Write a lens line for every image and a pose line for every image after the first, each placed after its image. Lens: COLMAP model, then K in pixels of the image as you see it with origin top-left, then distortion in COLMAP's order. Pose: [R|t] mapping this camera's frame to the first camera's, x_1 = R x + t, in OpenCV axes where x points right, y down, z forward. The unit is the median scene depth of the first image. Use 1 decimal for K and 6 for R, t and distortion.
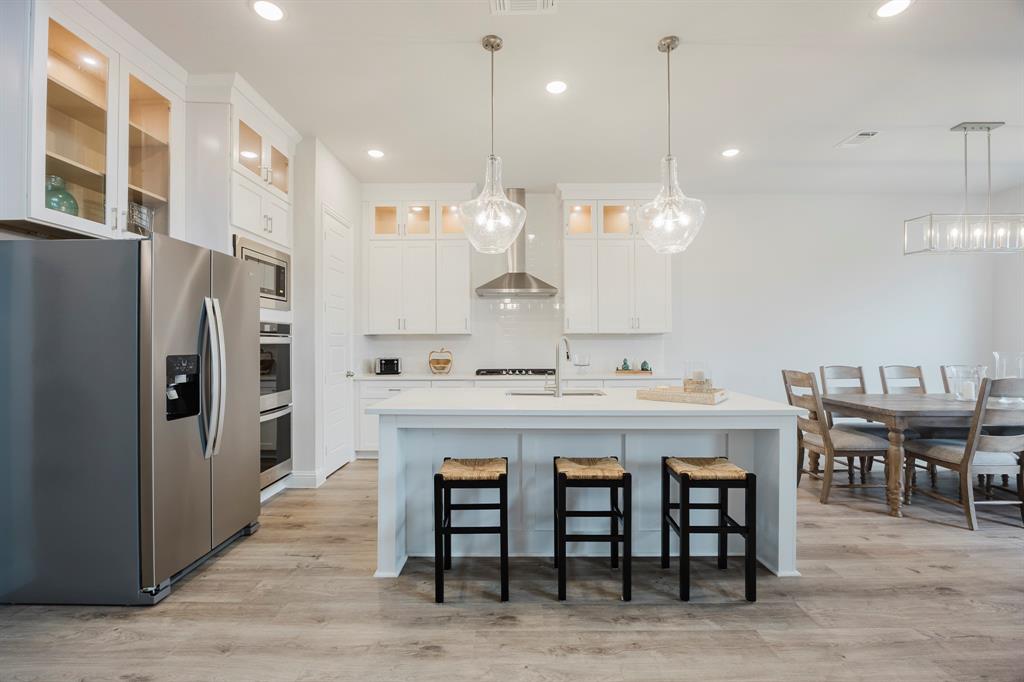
lens RADIAL K [[452.0, 0, 512.0], [0, 452.0, 341.0], [0, 0, 1]] dist [-0.011921, -0.000256]
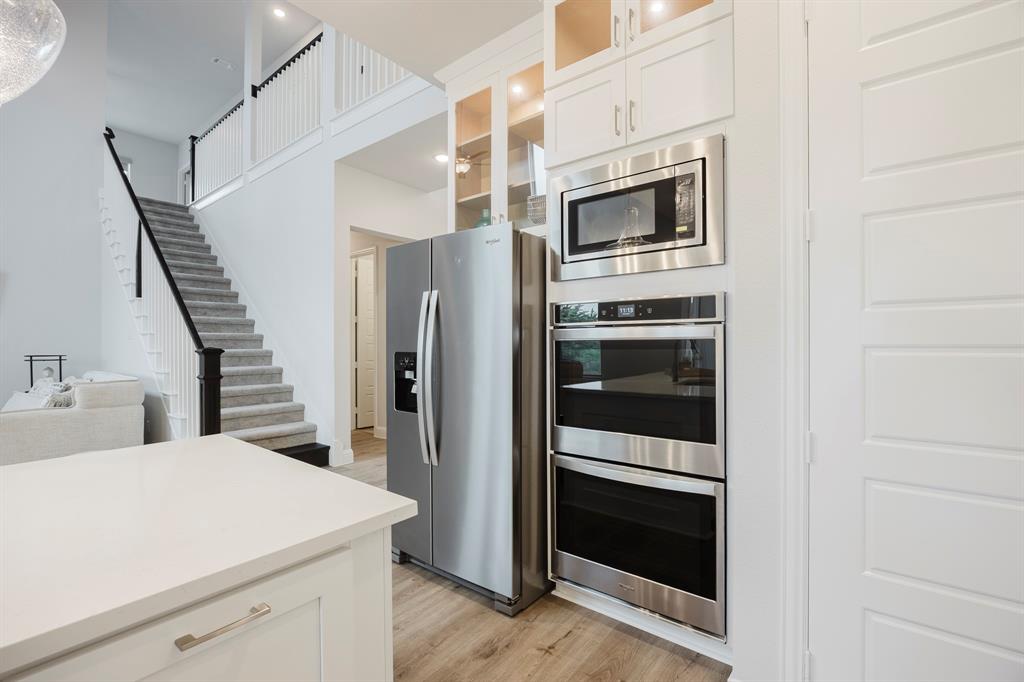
lens RADIAL K [[452.0, 0, 512.0], [0, 452.0, 341.0], [0, 0, 1]] dist [-0.011921, -0.000256]
pose [[-0.616036, 0.000788, -0.787718, -0.029691], [0.006502, 0.999971, -0.004084, 0.008274], [0.787691, -0.007638, -0.616023, 1.140944]]
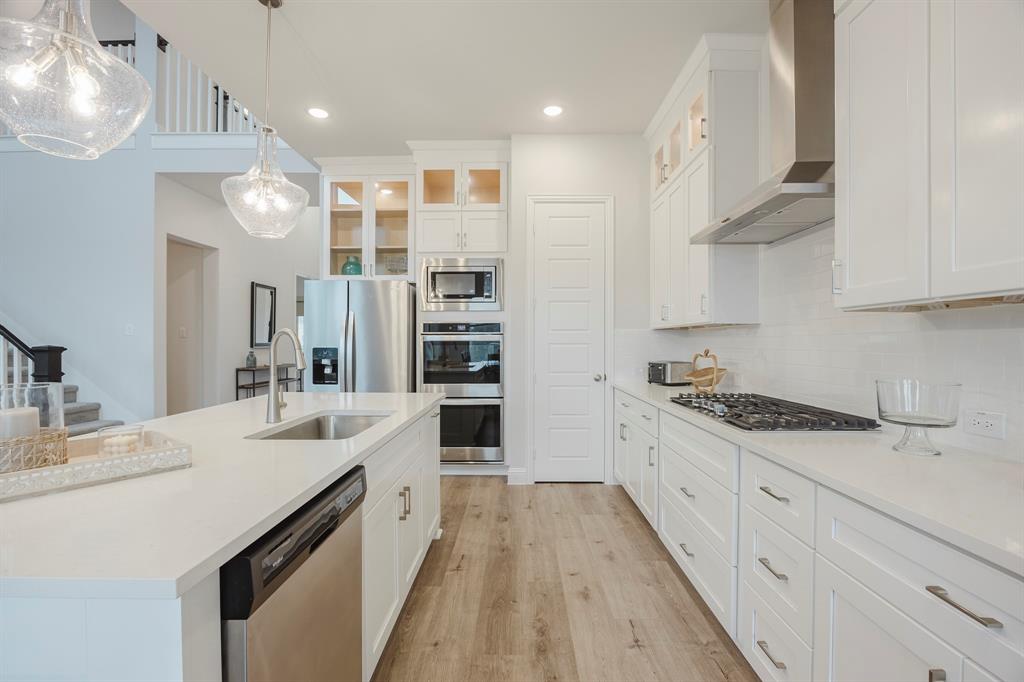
lens RADIAL K [[452.0, 0, 512.0], [0, 452.0, 341.0], [0, 0, 1]] dist [-0.011921, -0.000256]
pose [[-0.013210, 0.000537, -0.999913, 0.598574], [0.002879, 0.999996, 0.000499, 0.005739], [0.999909, -0.002872, -0.013211, 1.068796]]
